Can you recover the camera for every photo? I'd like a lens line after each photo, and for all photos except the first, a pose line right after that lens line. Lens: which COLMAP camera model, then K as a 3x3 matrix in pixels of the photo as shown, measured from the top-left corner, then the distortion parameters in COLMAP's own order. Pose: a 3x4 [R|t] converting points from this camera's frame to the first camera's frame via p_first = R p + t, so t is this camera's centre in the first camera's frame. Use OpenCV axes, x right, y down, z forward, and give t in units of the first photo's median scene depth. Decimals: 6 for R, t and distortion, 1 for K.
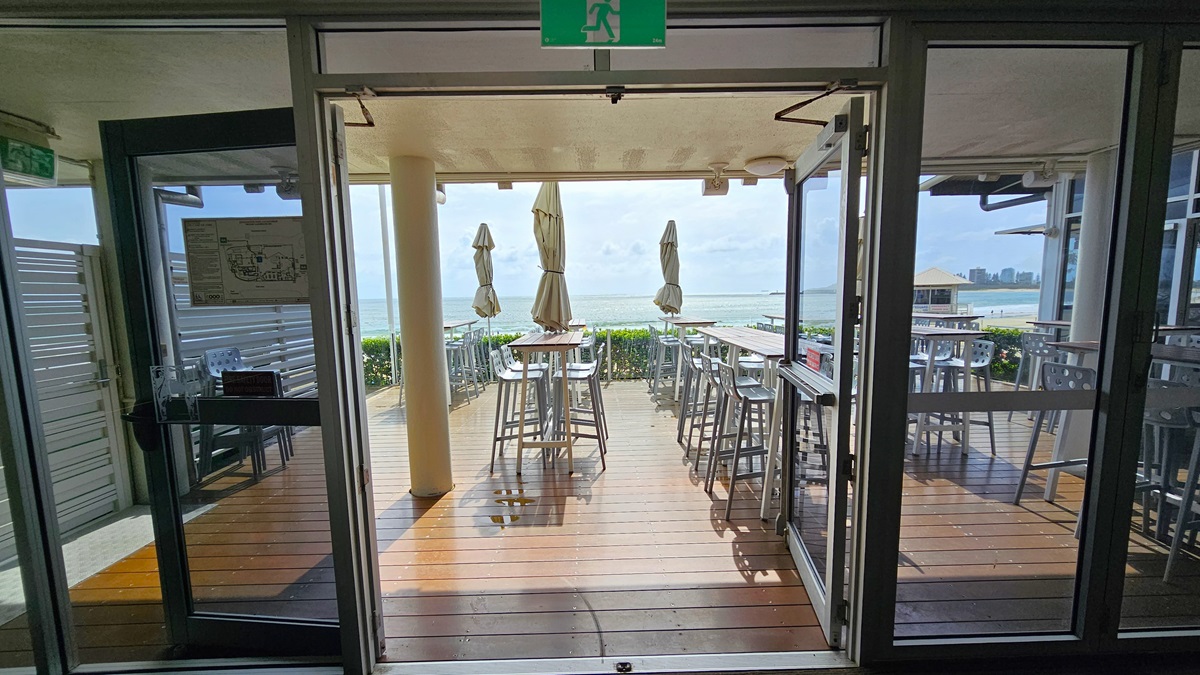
lens RADIAL K [[488.3, 0, 603.7], [0, 488.3, 347.2], [0, 0, 1]] dist [-0.001270, -0.000109]
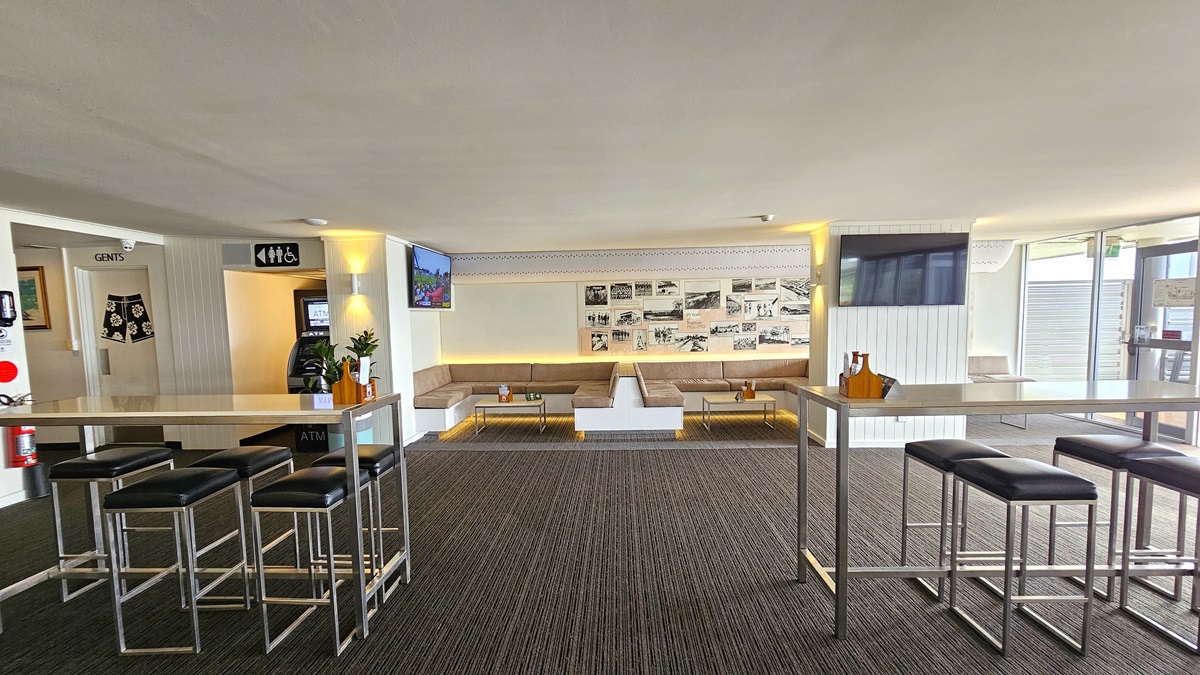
lens RADIAL K [[488.3, 0, 592.5], [0, 488.3, 346.2], [0, 0, 1]] dist [-0.001270, -0.000109]
pose [[-0.076191, 0.090965, -0.992935, 1.334036], [-0.094264, 0.990713, 0.097994, 0.102553], [0.992627, 0.101065, -0.066909, -1.217954]]
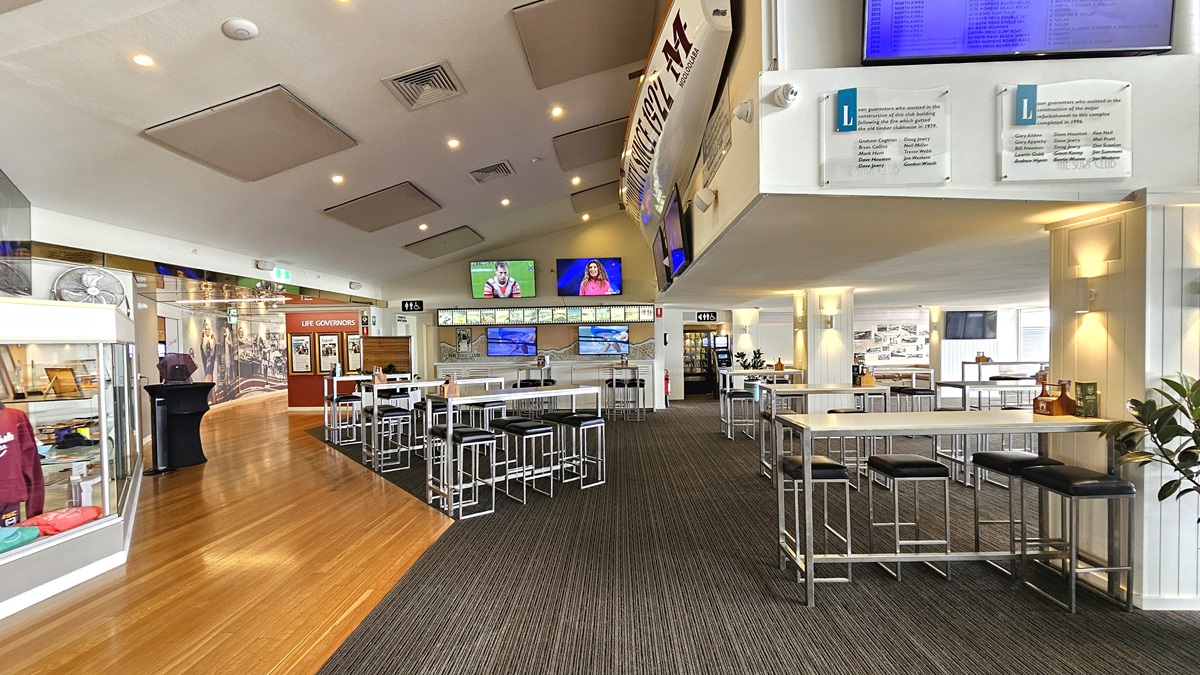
lens RADIAL K [[488.3, 0, 608.4], [0, 488.3, 344.8], [0, 0, 1]] dist [-0.001270, -0.000109]
pose [[-0.045272, 0.032451, -0.998447, 4.454223], [-0.097368, 0.994570, 0.036740, 0.252117], [0.994218, 0.098880, -0.041866, -3.622383]]
